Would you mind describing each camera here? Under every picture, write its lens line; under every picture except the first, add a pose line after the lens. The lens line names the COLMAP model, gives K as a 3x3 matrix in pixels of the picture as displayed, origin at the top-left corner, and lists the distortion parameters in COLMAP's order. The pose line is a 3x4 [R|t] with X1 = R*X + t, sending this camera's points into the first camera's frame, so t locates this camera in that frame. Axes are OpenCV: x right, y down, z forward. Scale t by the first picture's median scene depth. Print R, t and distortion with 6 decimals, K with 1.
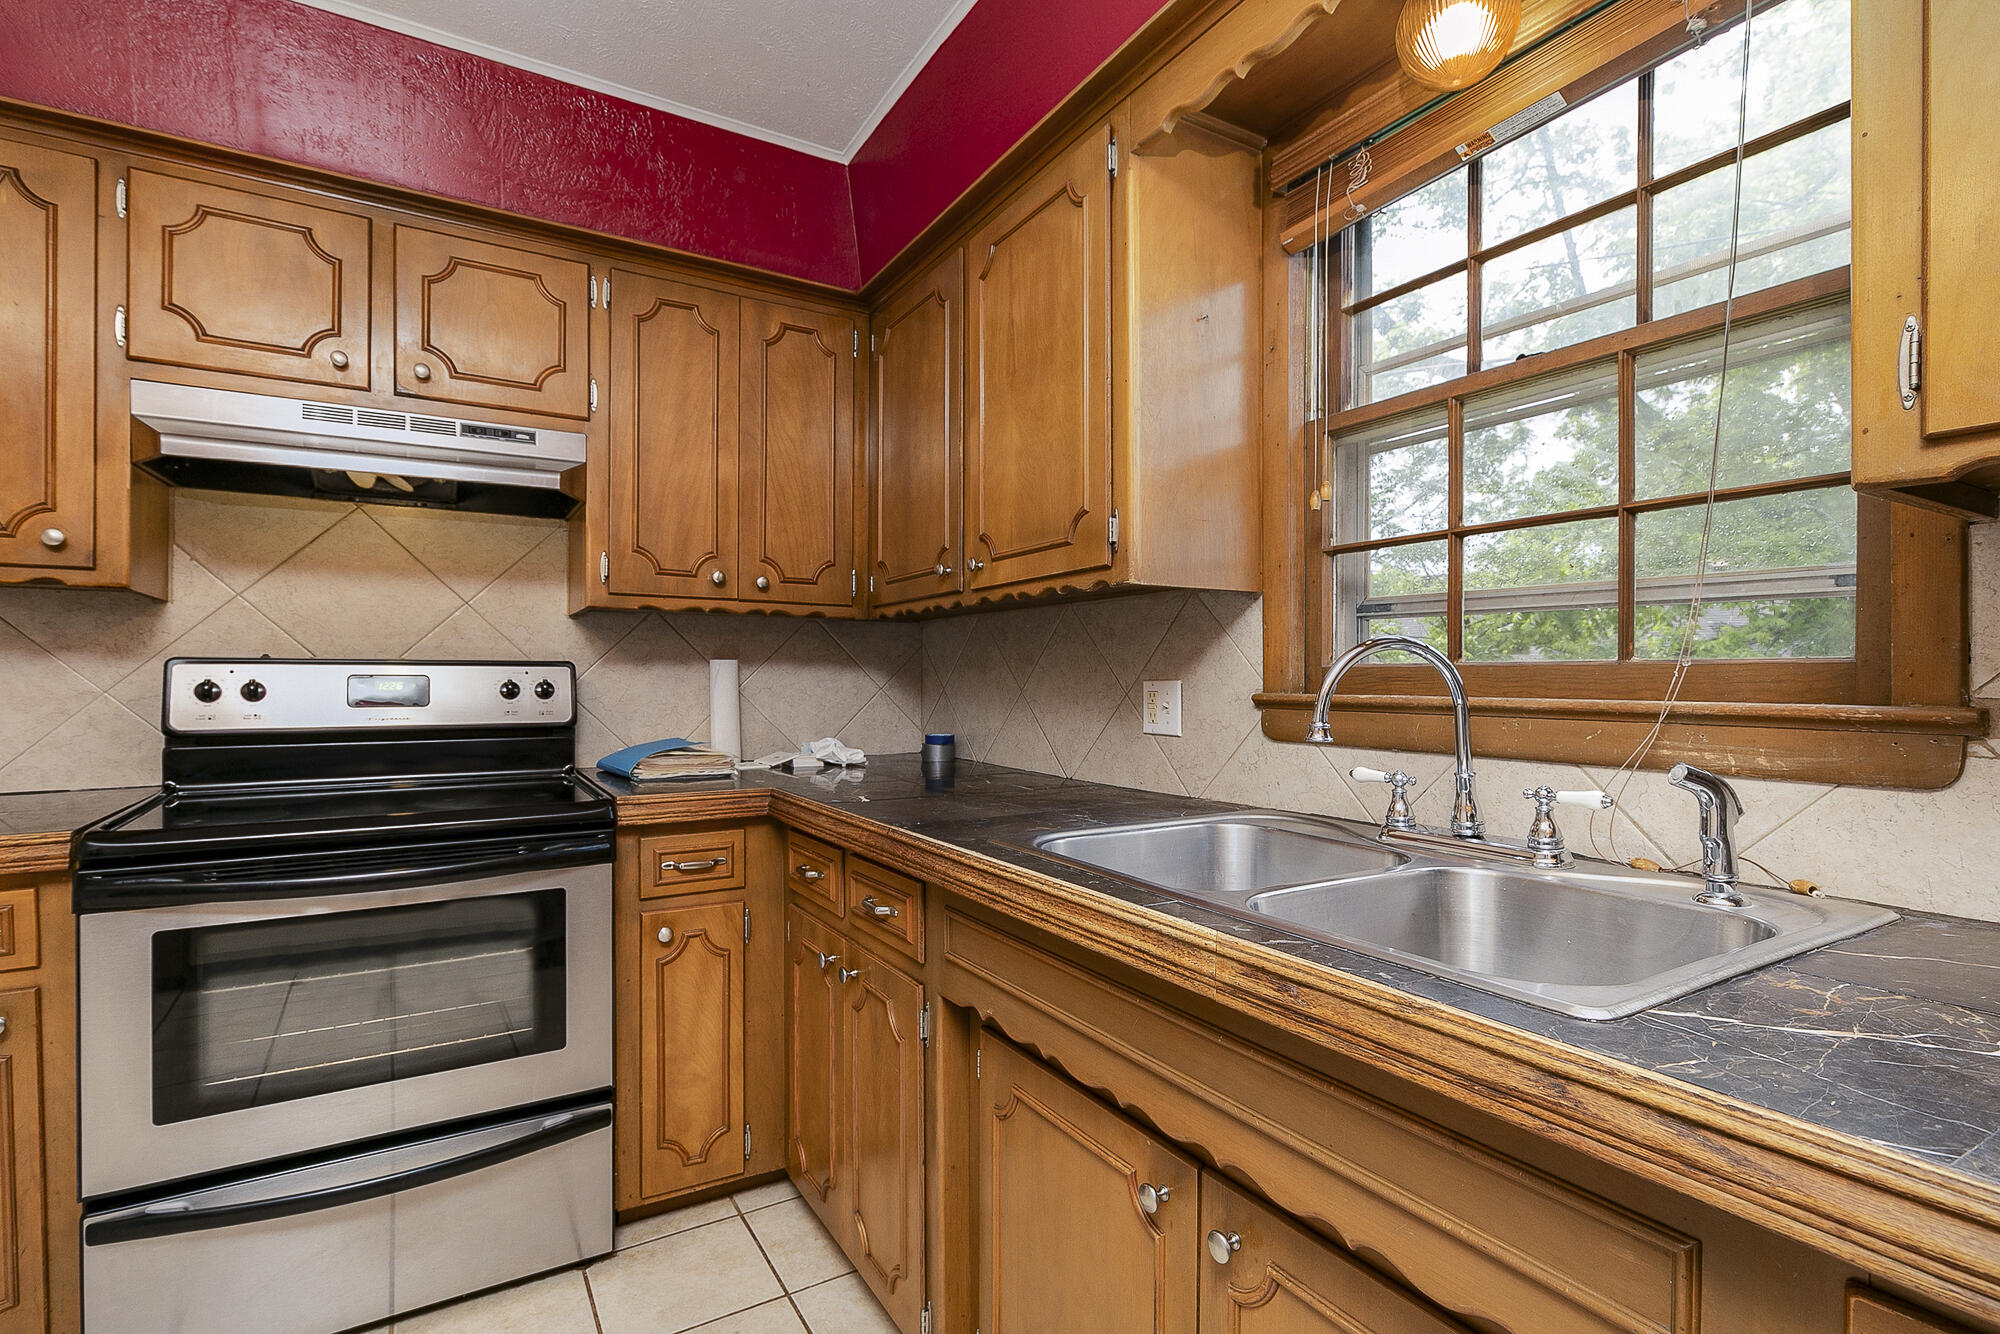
lens RADIAL K [[934.5, 0, 1004.7], [0, 934.5, 682.6], [0, 0, 1]] dist [-0.000053, 0.000954]
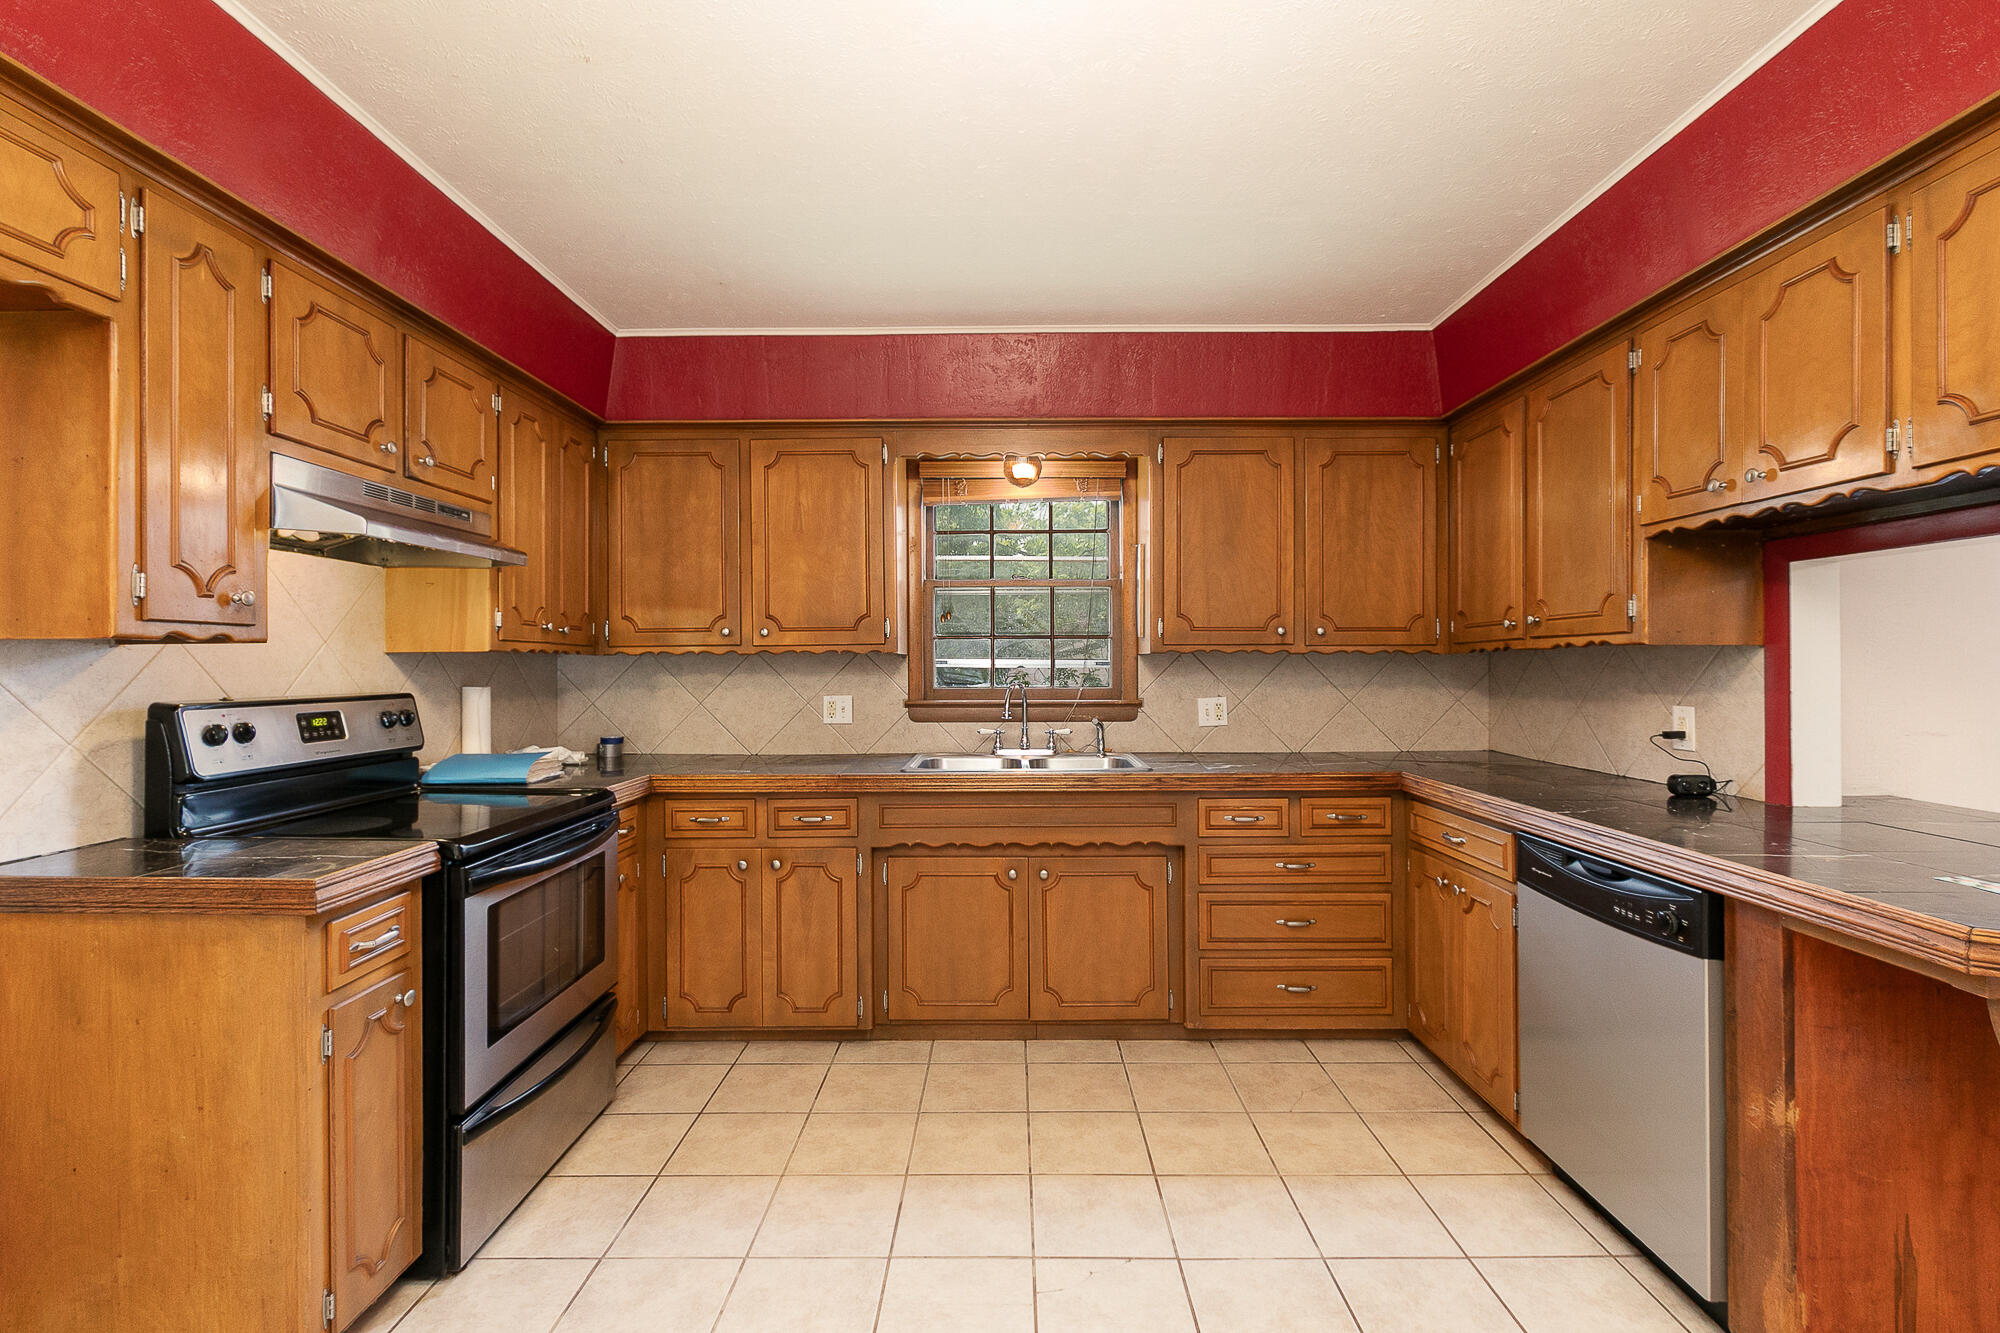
lens RADIAL K [[905.3, 0, 1035.9], [0, 905.3, 664.6], [0, 0, 1]] dist [0.002524, -0.002354]
pose [[0.496611, -0.002389, 0.867970, -1.242435], [0.006677, 0.999977, -0.001068, -0.060222], [-0.867947, 0.006326, 0.496616, -0.269123]]
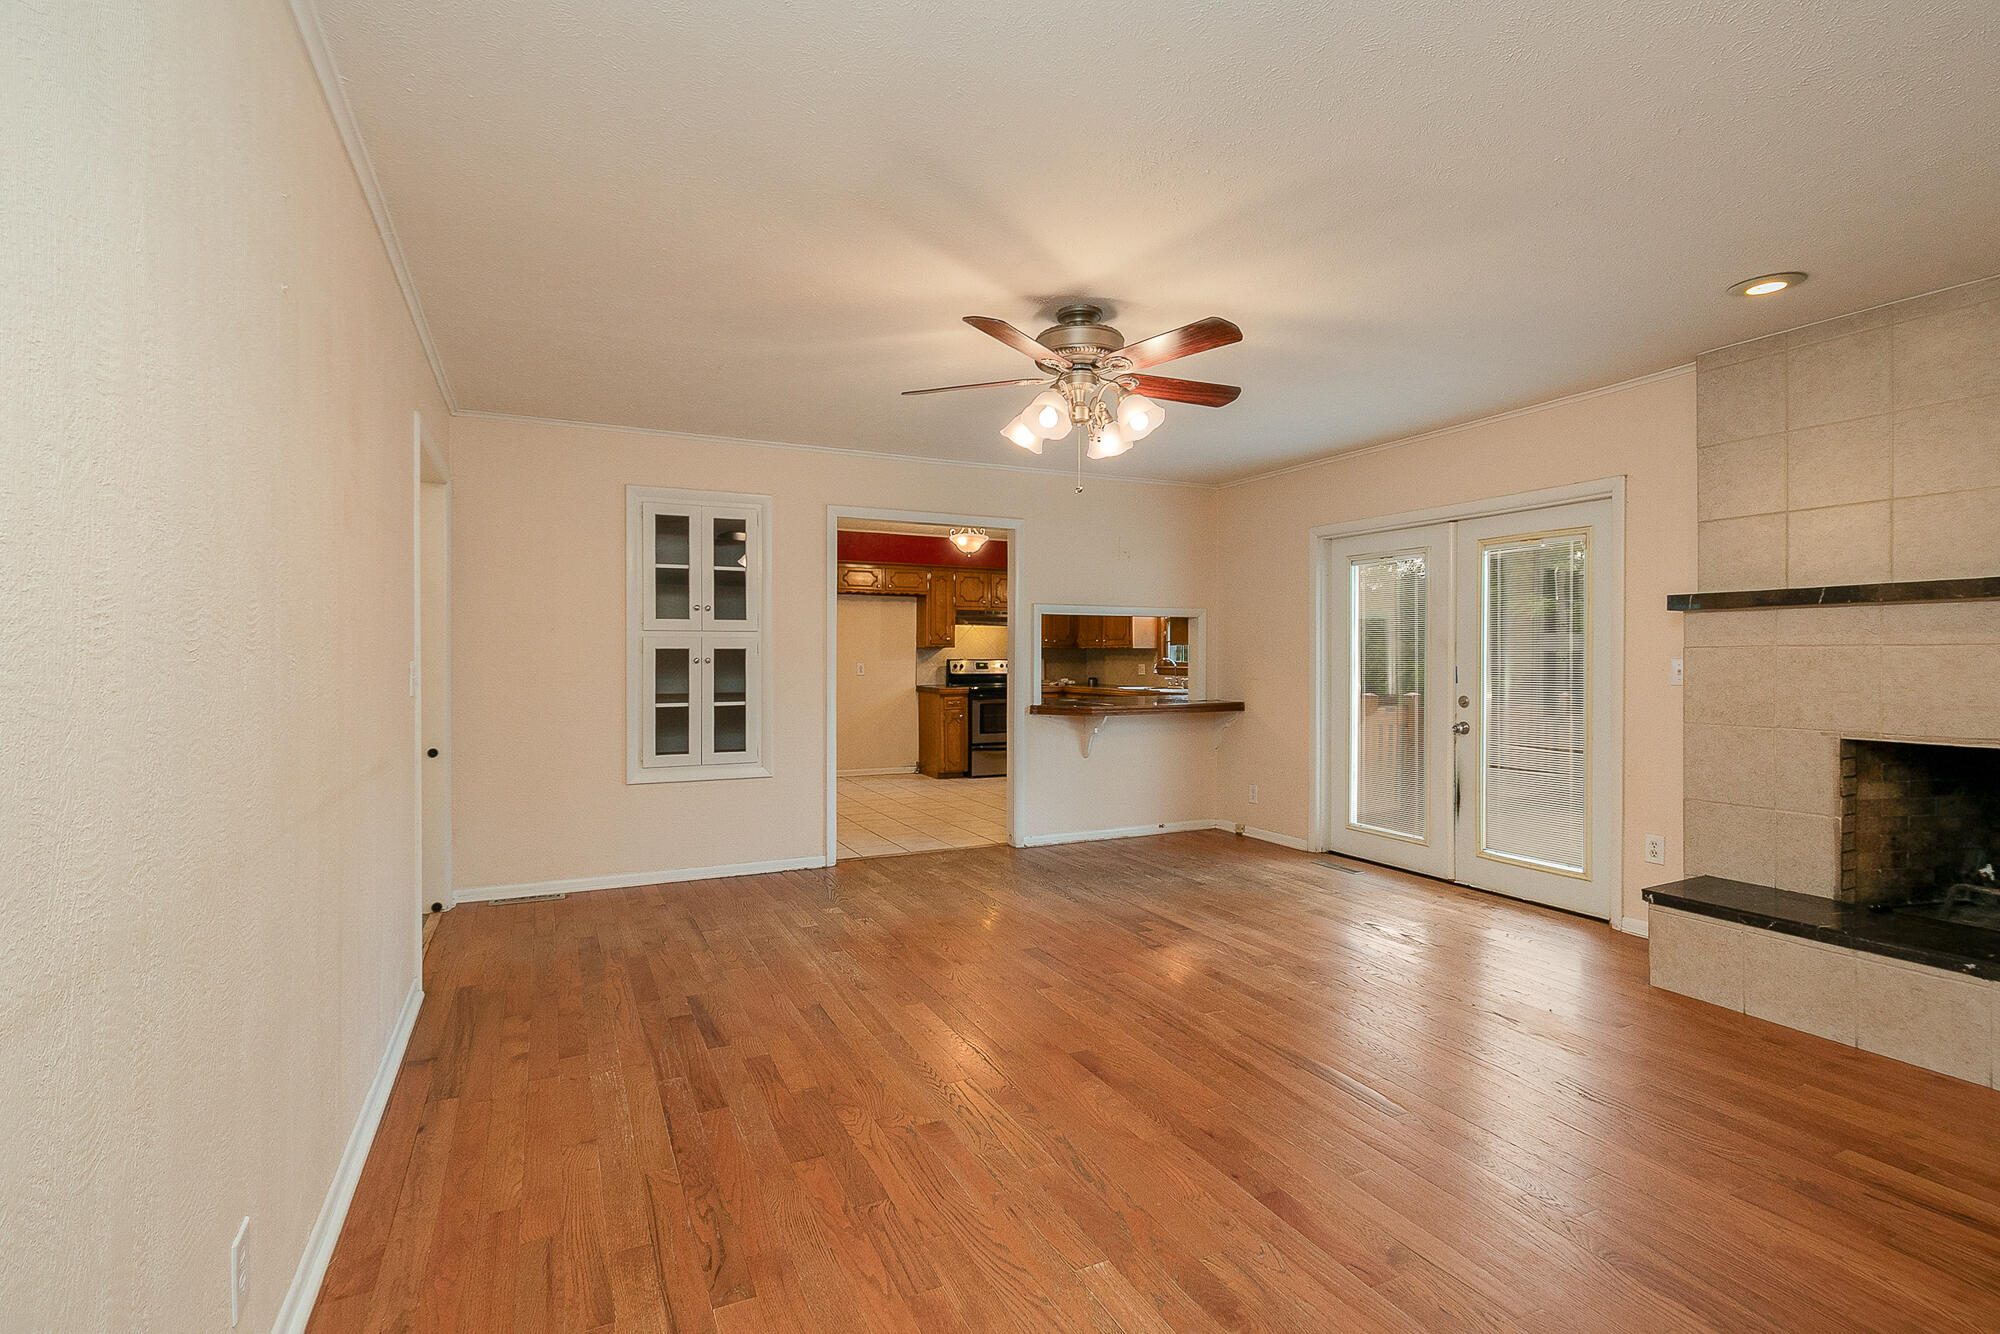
lens RADIAL K [[934.5, 0, 1014.8], [0, 934.5, 665.2], [0, 0, 1]] dist [-0.000053, 0.000954]
pose [[0.998267, 0.004401, -0.058690, -0.226331], [-0.004057, 0.999974, 0.005979, -0.026368], [0.058715, -0.005731, 0.998258, -3.996078]]
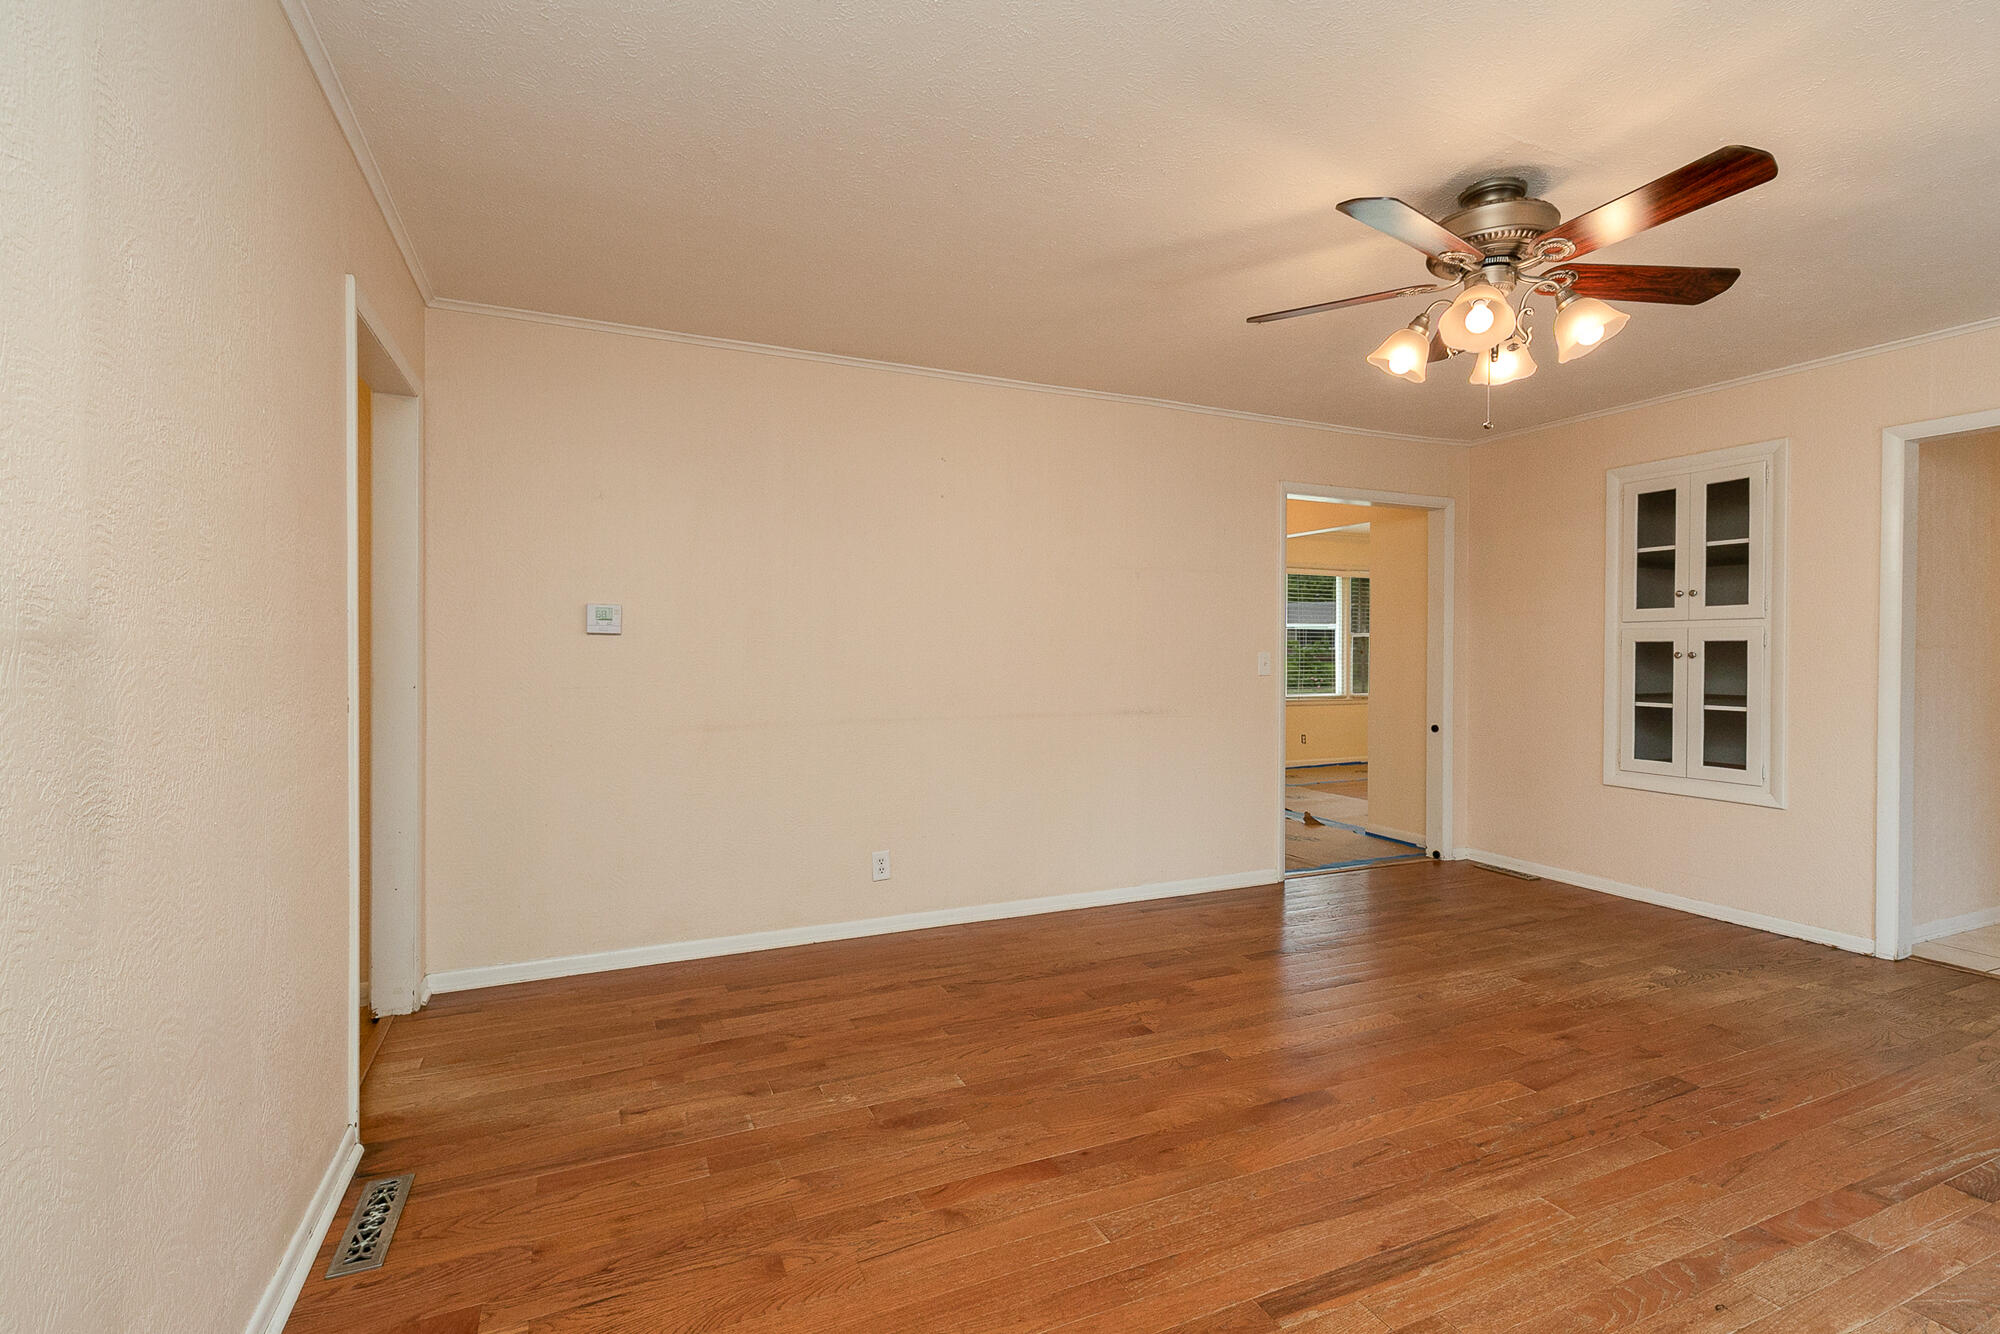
lens RADIAL K [[934.5, 0, 1003.3], [0, 934.5, 659.9], [0, 0, 1]] dist [-0.000053, 0.000954]
pose [[-0.097736, 0.012352, -0.995136, 1.113313], [-0.007946, 0.999881, 0.013191, -0.024774], [0.995181, 0.009197, -0.097627, -2.858173]]
